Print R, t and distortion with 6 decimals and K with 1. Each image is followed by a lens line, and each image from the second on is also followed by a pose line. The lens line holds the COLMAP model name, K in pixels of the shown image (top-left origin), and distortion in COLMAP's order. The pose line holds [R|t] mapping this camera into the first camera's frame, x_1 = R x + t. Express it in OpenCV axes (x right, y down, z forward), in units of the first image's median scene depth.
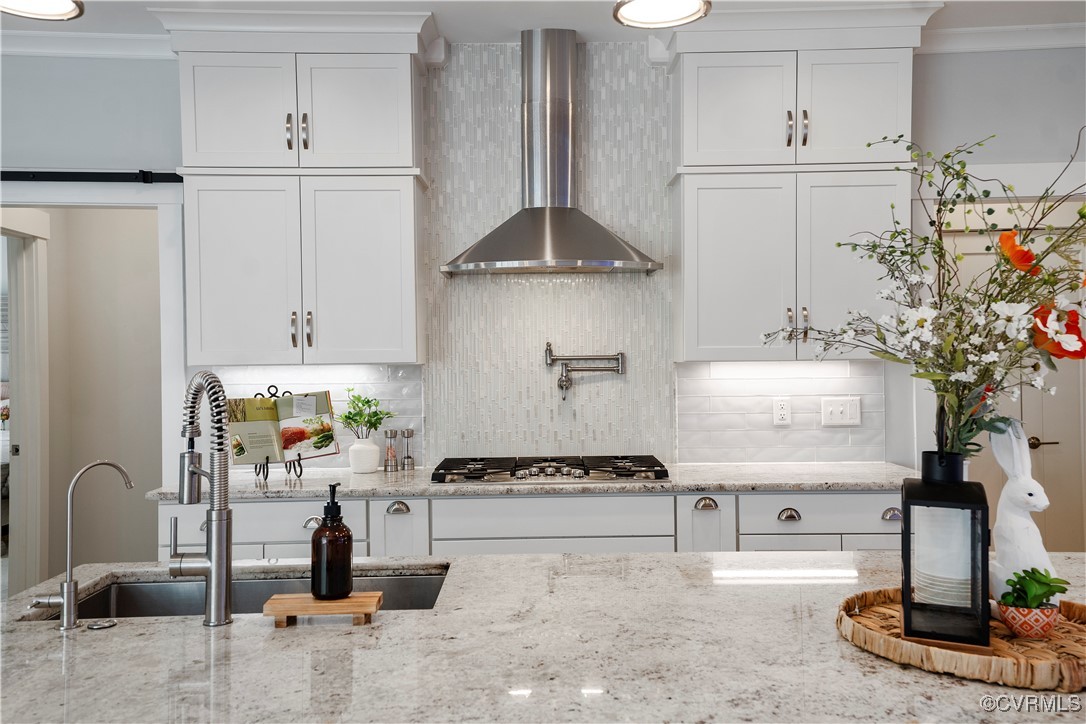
lens RADIAL K [[987.6, 0, 542.3], [0, 987.6, 357.4], [0, 0, 1]] dist [0.106520, 0.000000]
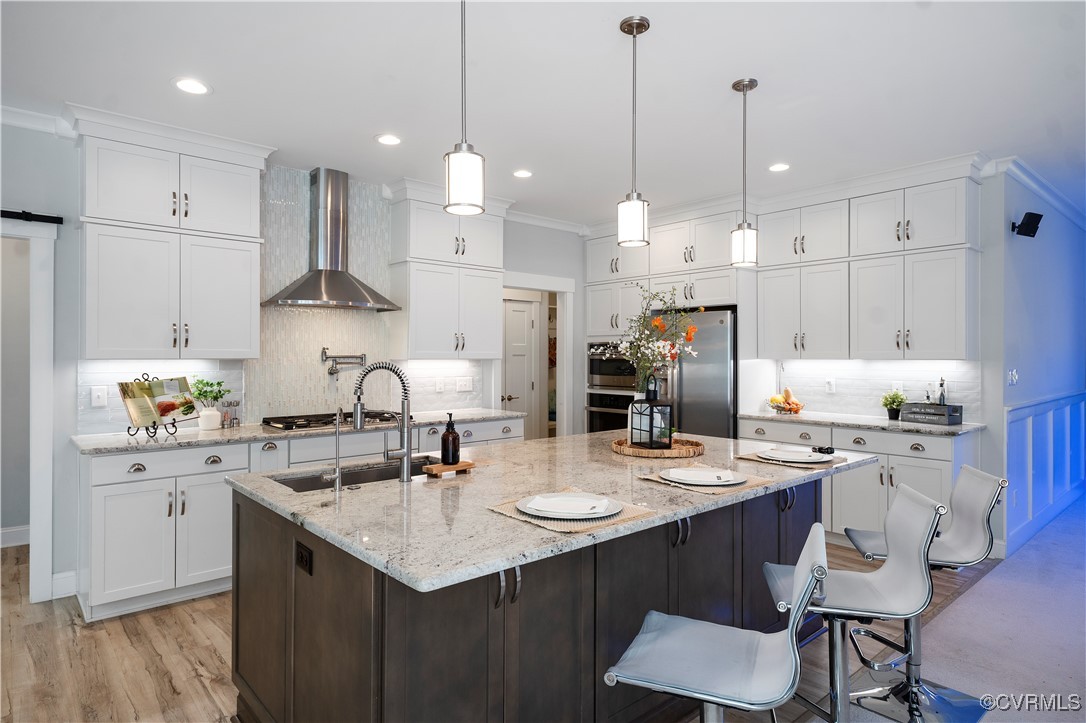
lens RADIAL K [[615.6, 0, 540.0], [0, 615.6, 359.1], [0, 0, 1]] dist [0.008034, 0.003603]
pose [[0.756908, 0.008608, 0.653465, -0.417456], [-0.005222, 0.999961, -0.007124, 0.010772], [-0.653501, 0.001980, 0.756923, -0.057157]]
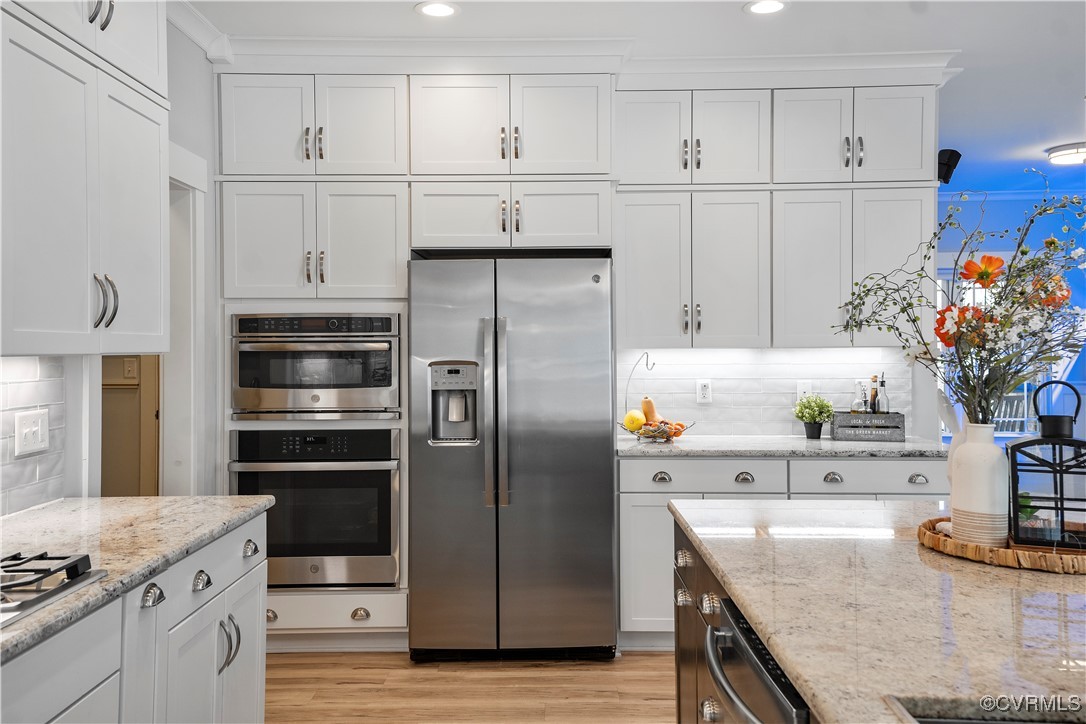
lens RADIAL K [[987.6, 0, 549.2], [0, 987.6, 338.1], [0, 0, 1]] dist [0.106520, 0.000000]
pose [[0.009347, 0.018847, 0.999779, -0.388290], [0.011818, 0.999750, -0.018957, 0.008286], [-0.999886, 0.011992, 0.009122, 0.657041]]
